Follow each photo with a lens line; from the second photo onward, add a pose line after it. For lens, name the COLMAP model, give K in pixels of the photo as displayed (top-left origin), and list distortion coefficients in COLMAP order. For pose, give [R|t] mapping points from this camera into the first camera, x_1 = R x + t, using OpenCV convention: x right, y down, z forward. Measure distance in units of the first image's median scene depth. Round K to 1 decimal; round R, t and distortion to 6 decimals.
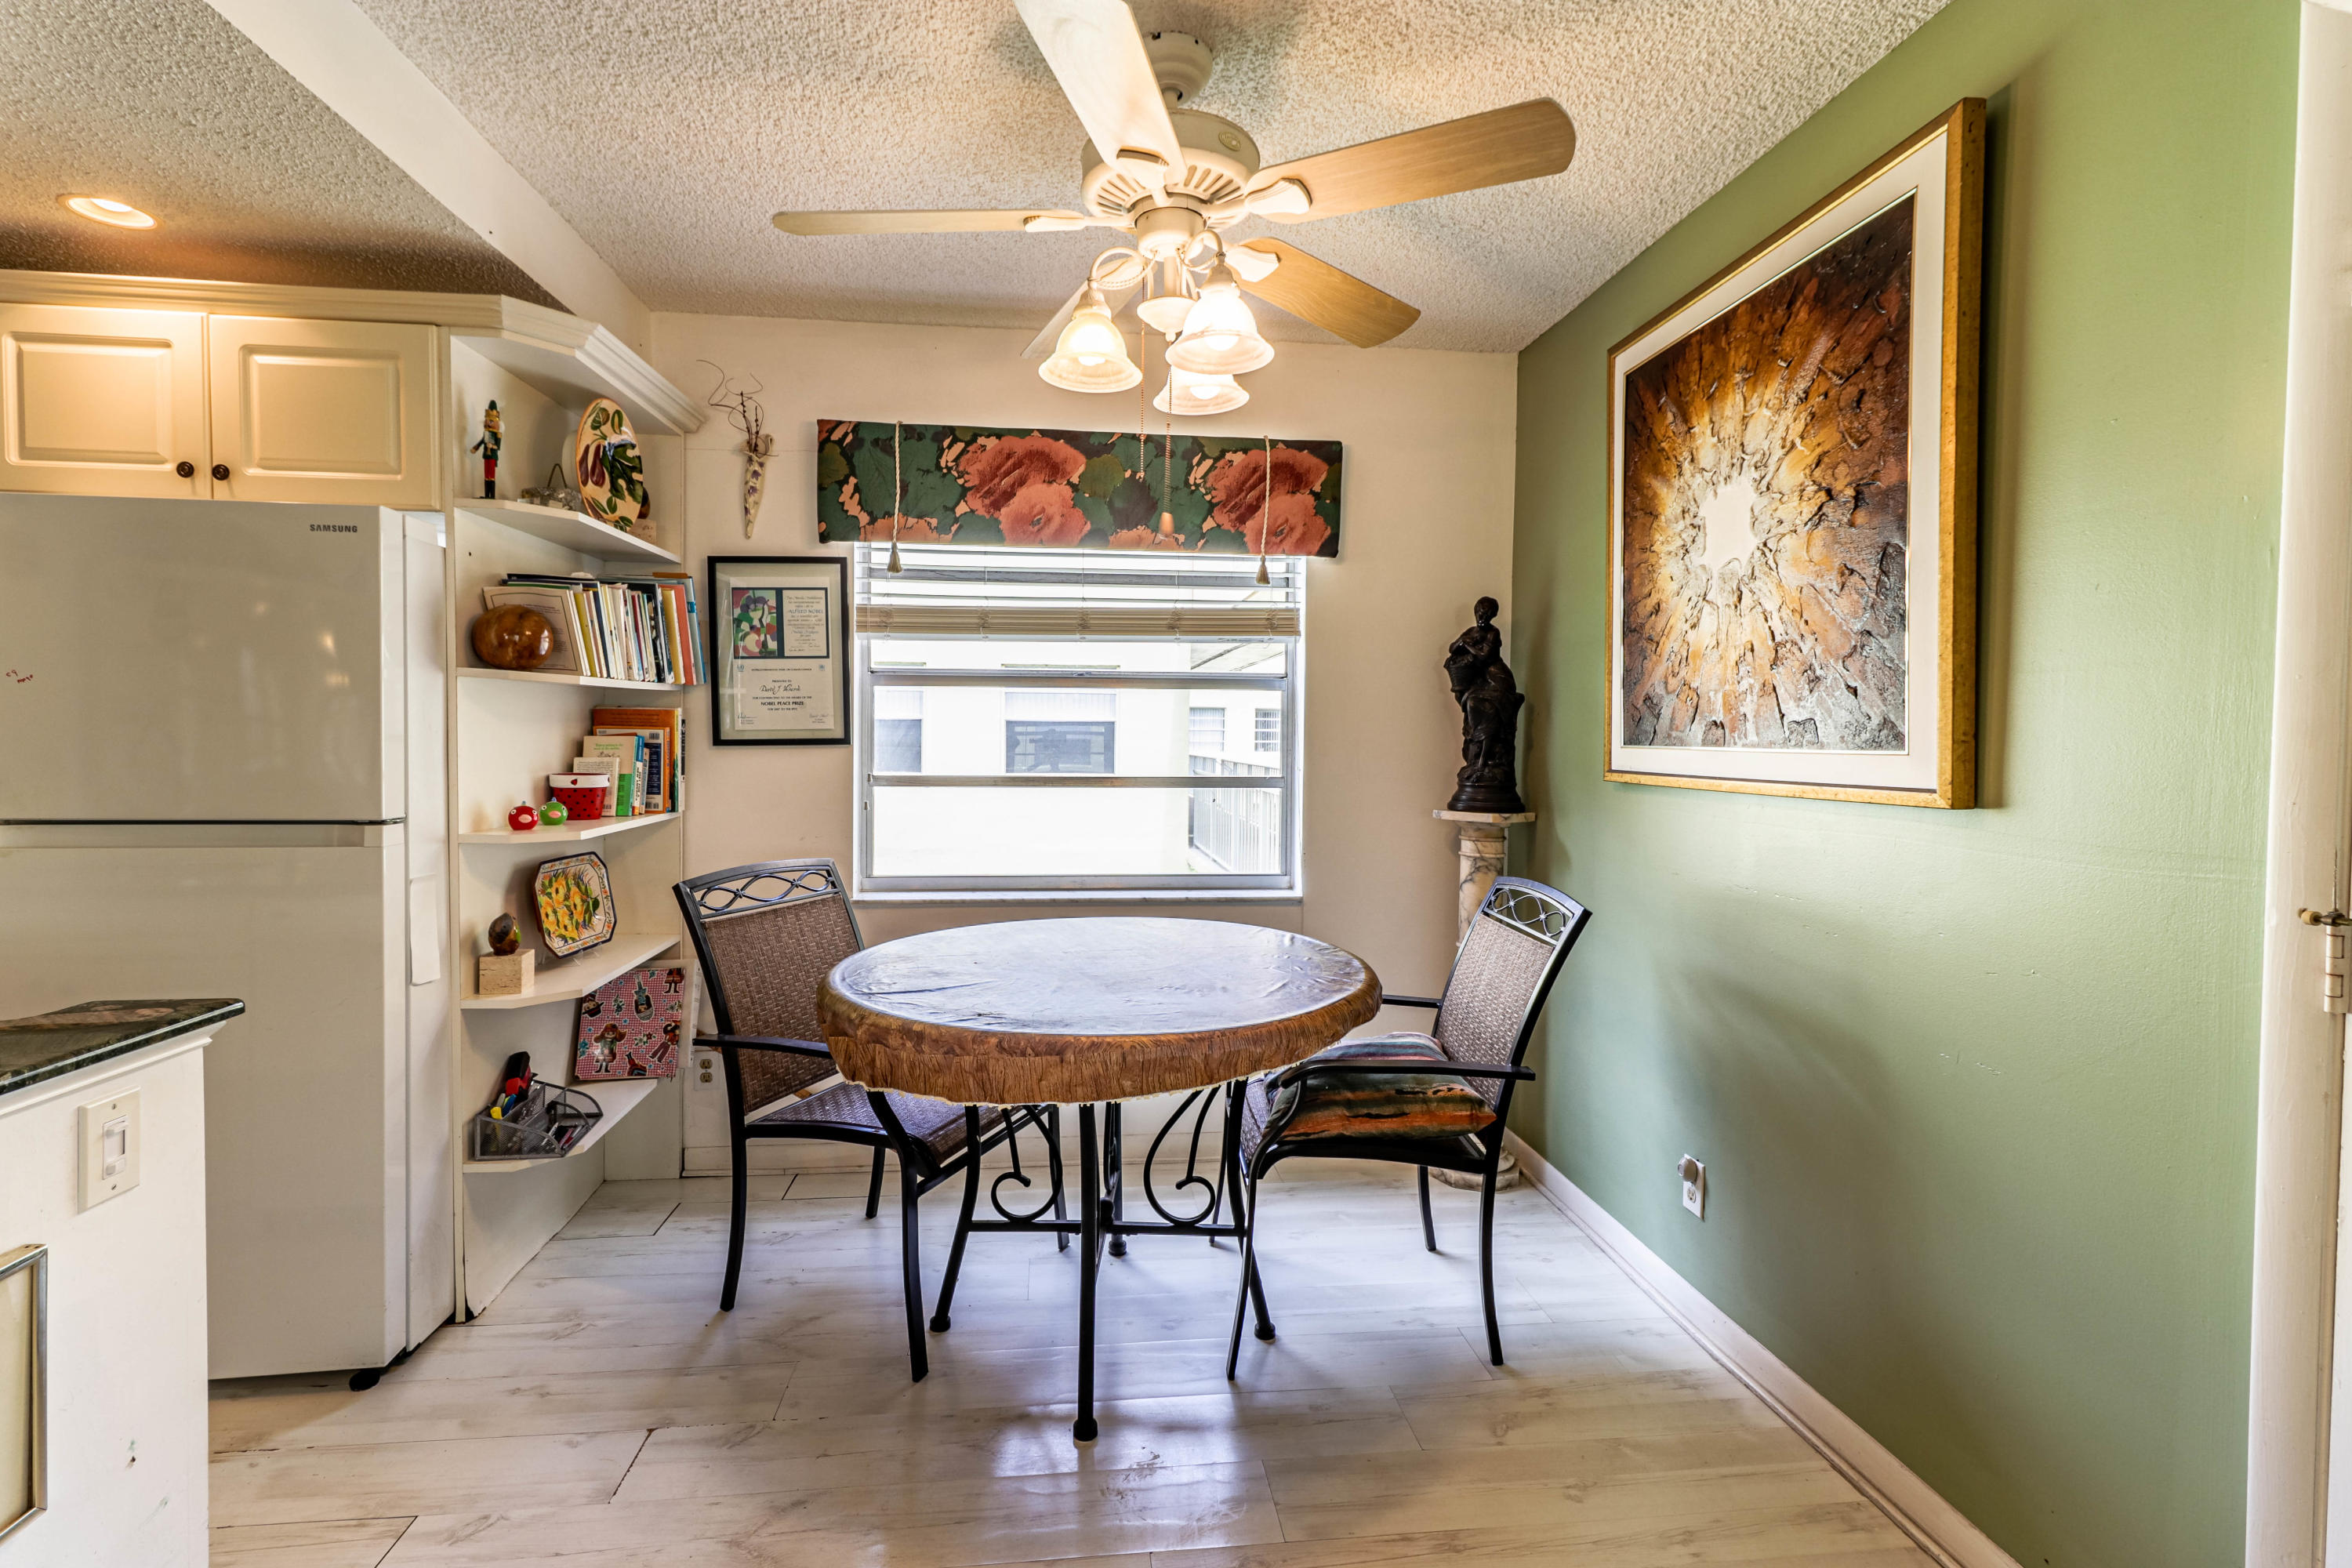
lens RADIAL K [[1086.7, 0, 1168.8], [0, 1086.7, 768.9], [0, 0, 1]] dist [0.003051, 0.000185]
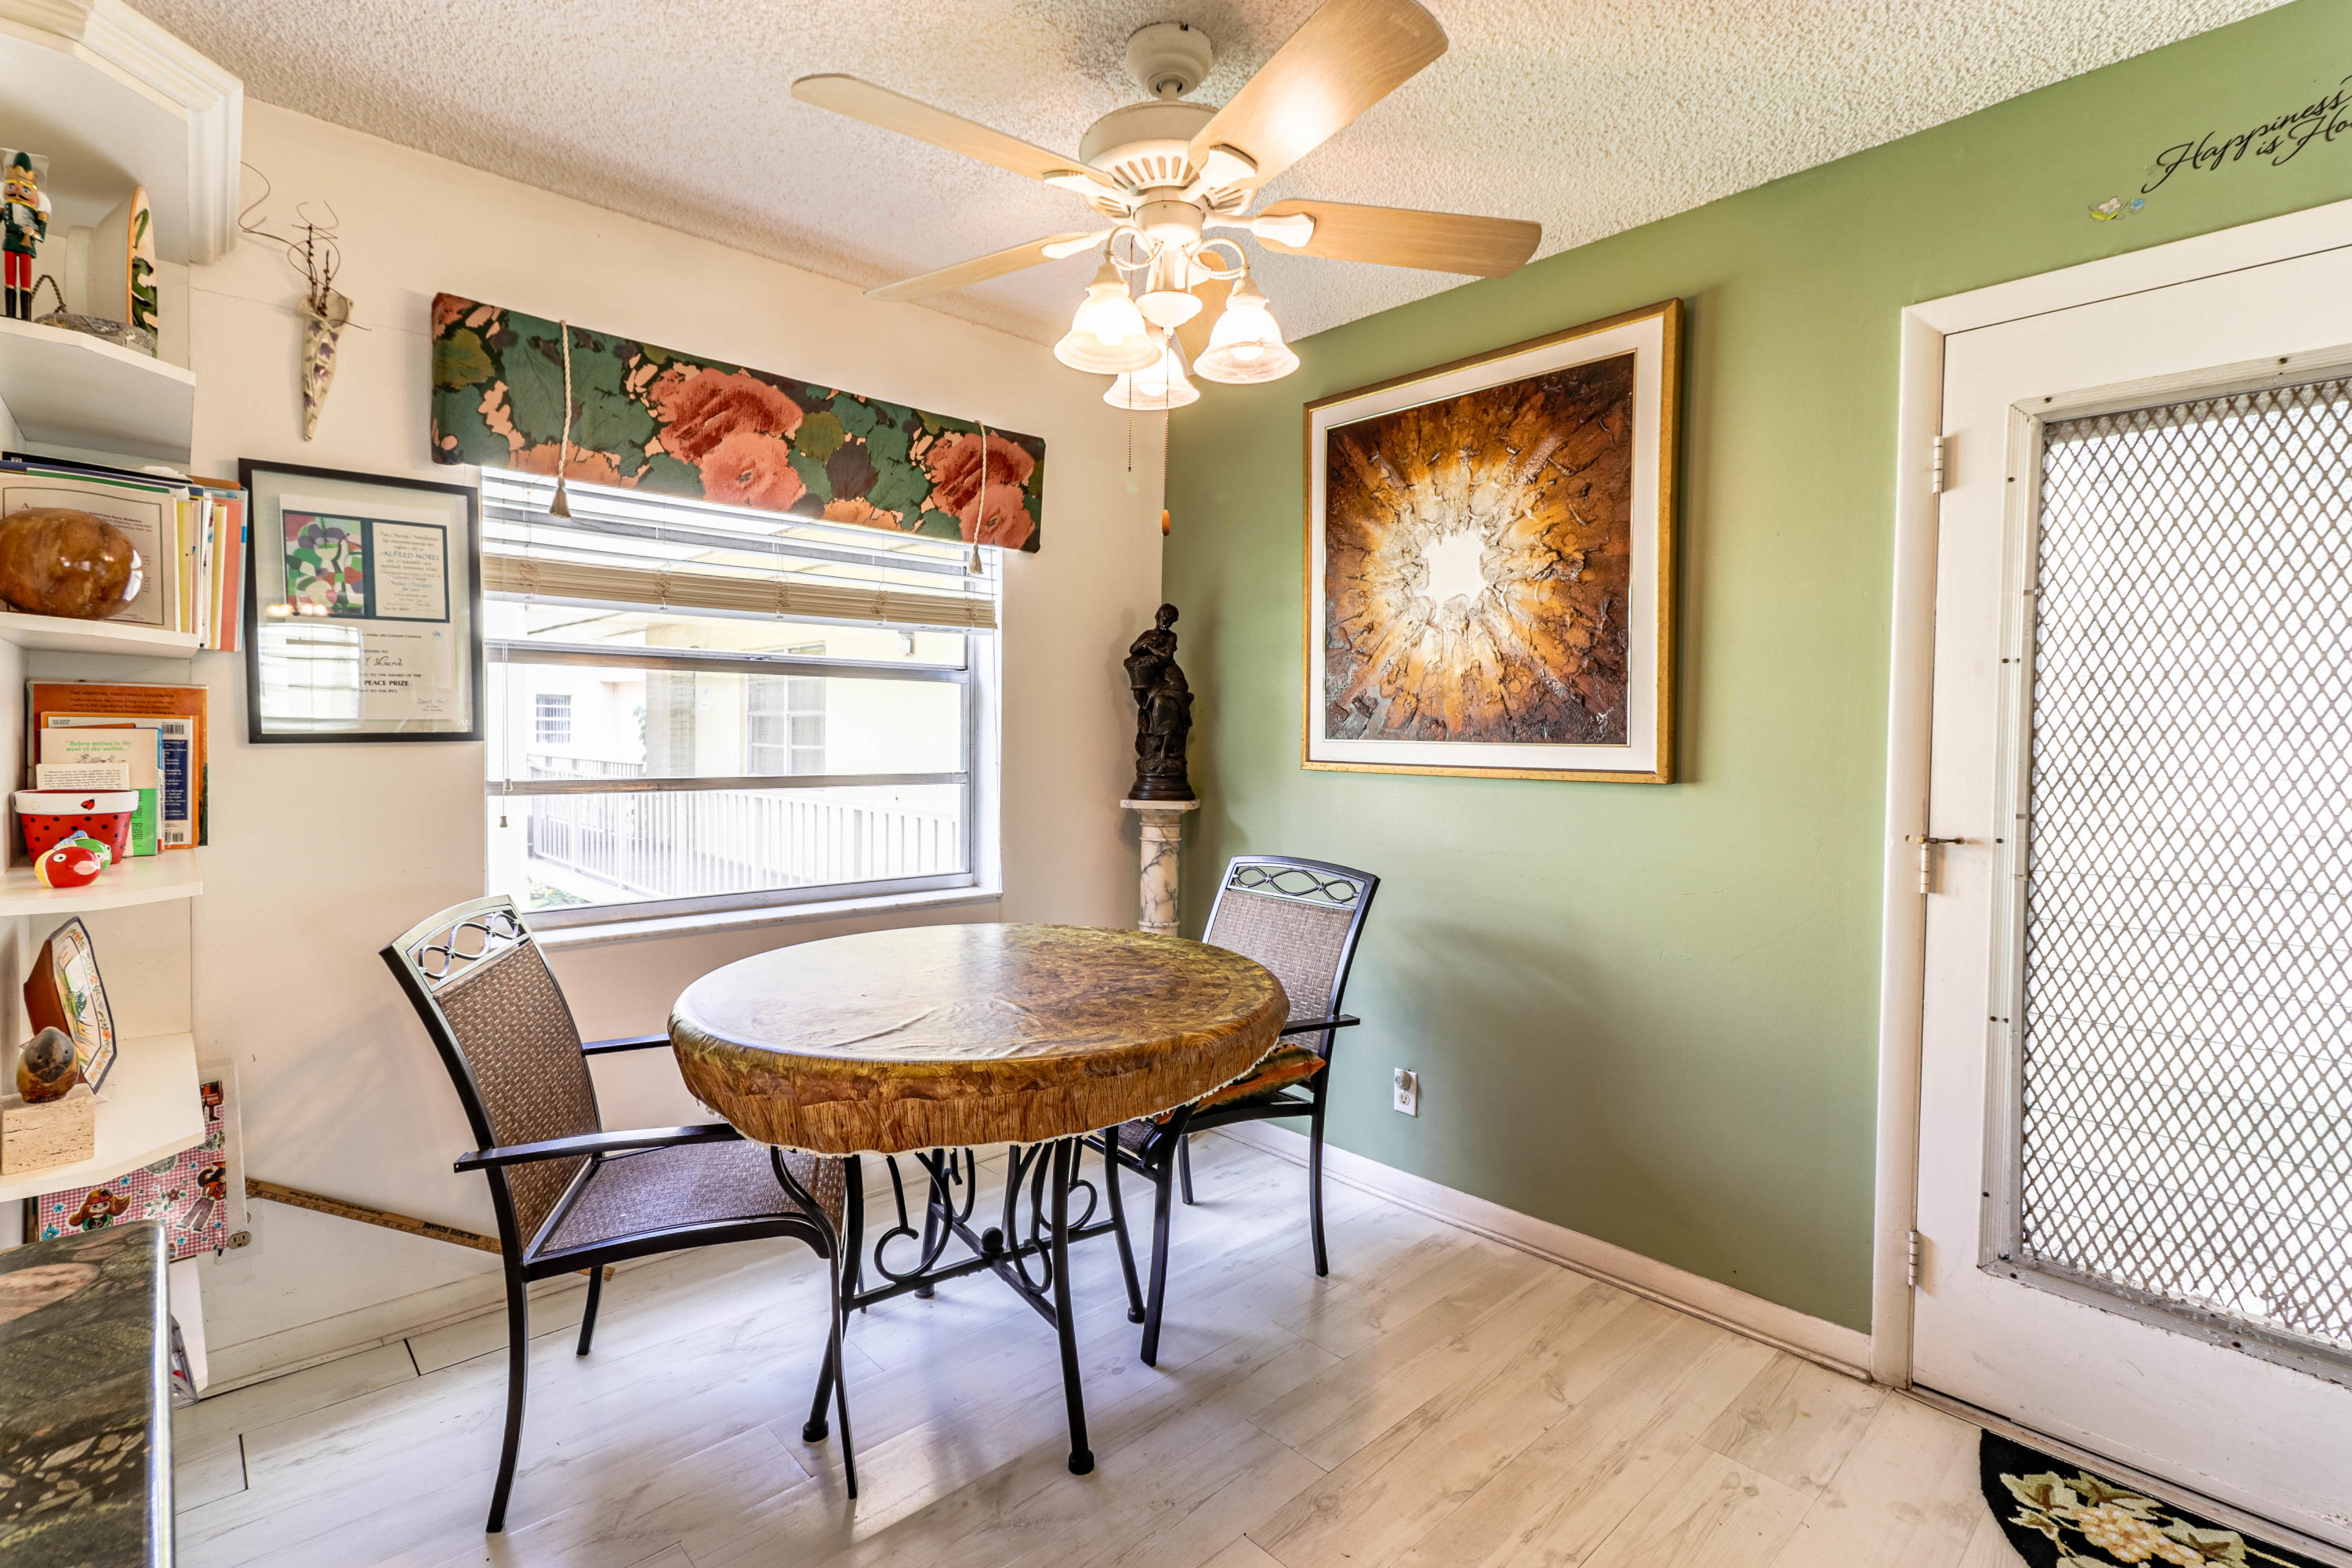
lens RADIAL K [[1086.7, 0, 1170.1], [0, 1086.7, 769.1], [0, 0, 1]] dist [0.003051, 0.000185]
pose [[0.801169, -0.019093, 0.598134, -0.460055], [0.014054, 0.999816, 0.013091, -0.007852], [-0.598274, -0.002082, 0.801289, 0.155609]]
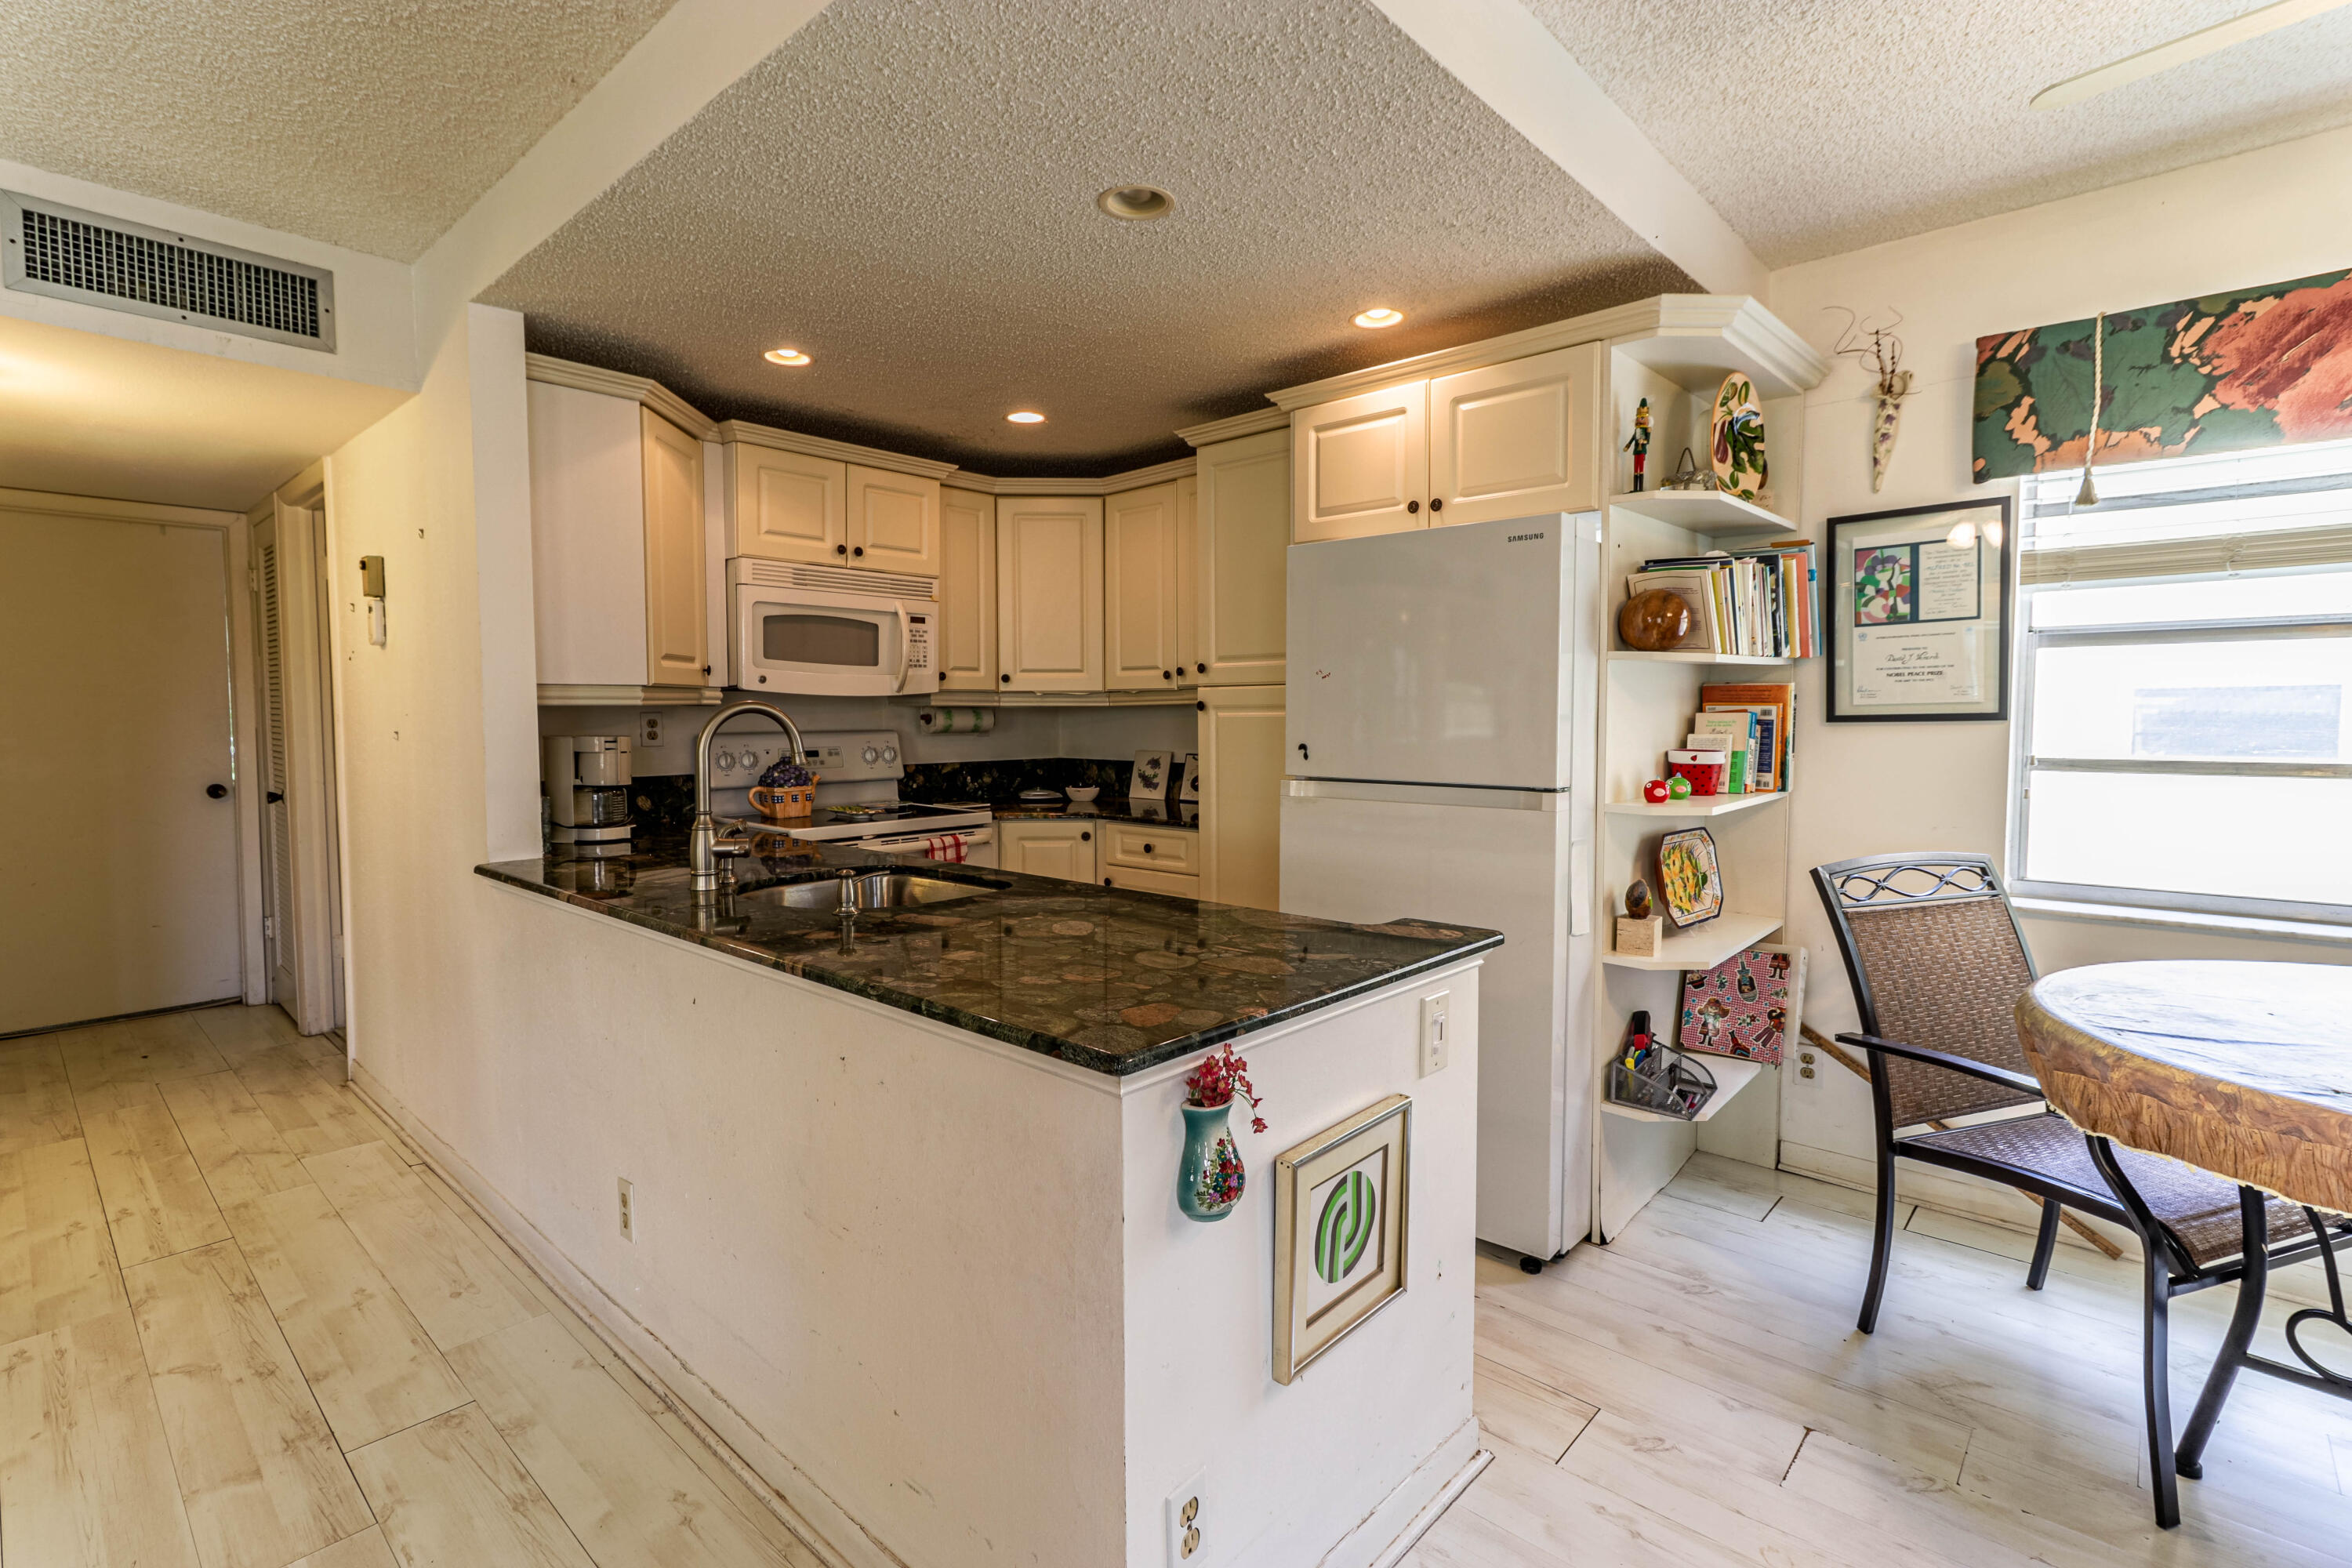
lens RADIAL K [[1086.7, 0, 1173.6], [0, 1086.7, 769.4], [0, 0, 1]] dist [0.003051, 0.000185]
pose [[0.662421, 0.029111, -0.748565, -0.113163], [-0.011787, 0.999526, 0.028440, -0.000834], [0.749039, -0.010016, 0.662451, -0.048675]]
